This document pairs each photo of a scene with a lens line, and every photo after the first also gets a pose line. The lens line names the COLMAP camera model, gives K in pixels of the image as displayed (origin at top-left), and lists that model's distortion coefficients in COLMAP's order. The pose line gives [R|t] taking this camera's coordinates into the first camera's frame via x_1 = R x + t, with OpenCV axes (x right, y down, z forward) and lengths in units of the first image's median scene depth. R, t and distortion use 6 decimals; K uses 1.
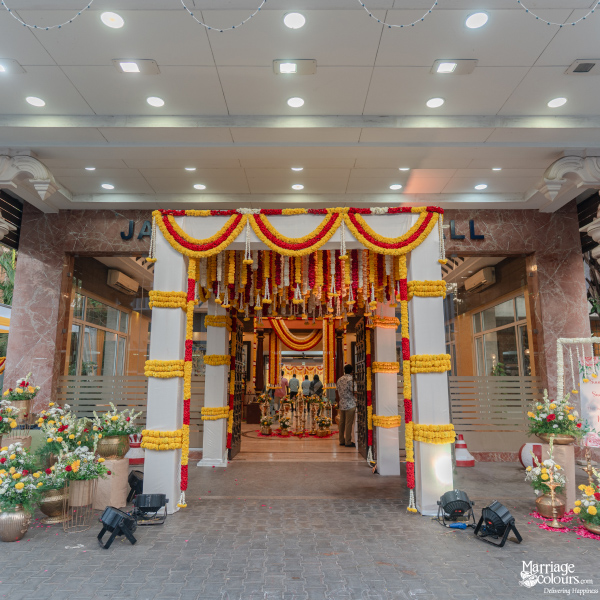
lens RADIAL K [[461.3, 0, 300.0], [0, 461.3, 300.0], [0, 0, 1]] dist [-0.001579, -0.001566]
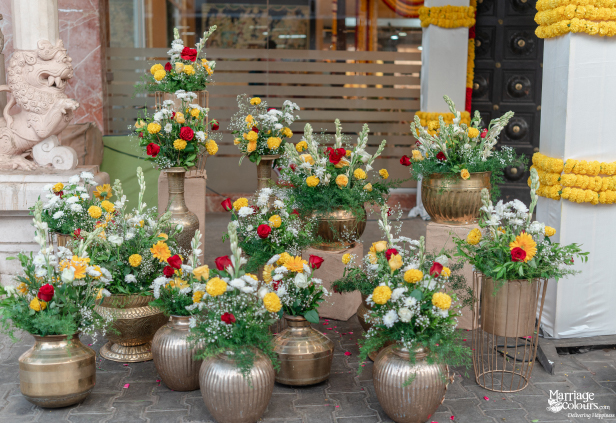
lens RADIAL K [[706.1, 0, 308.0], [0, 706.1, 211.5], [0, 0, 1]] dist [-0.004180, -0.022524]
pose [[0.998042, -0.003996, 0.062423, -0.580503], [-0.018141, 0.936569, 0.350012, 0.098384], [-0.059862, -0.350459, 0.934663, 0.369519]]
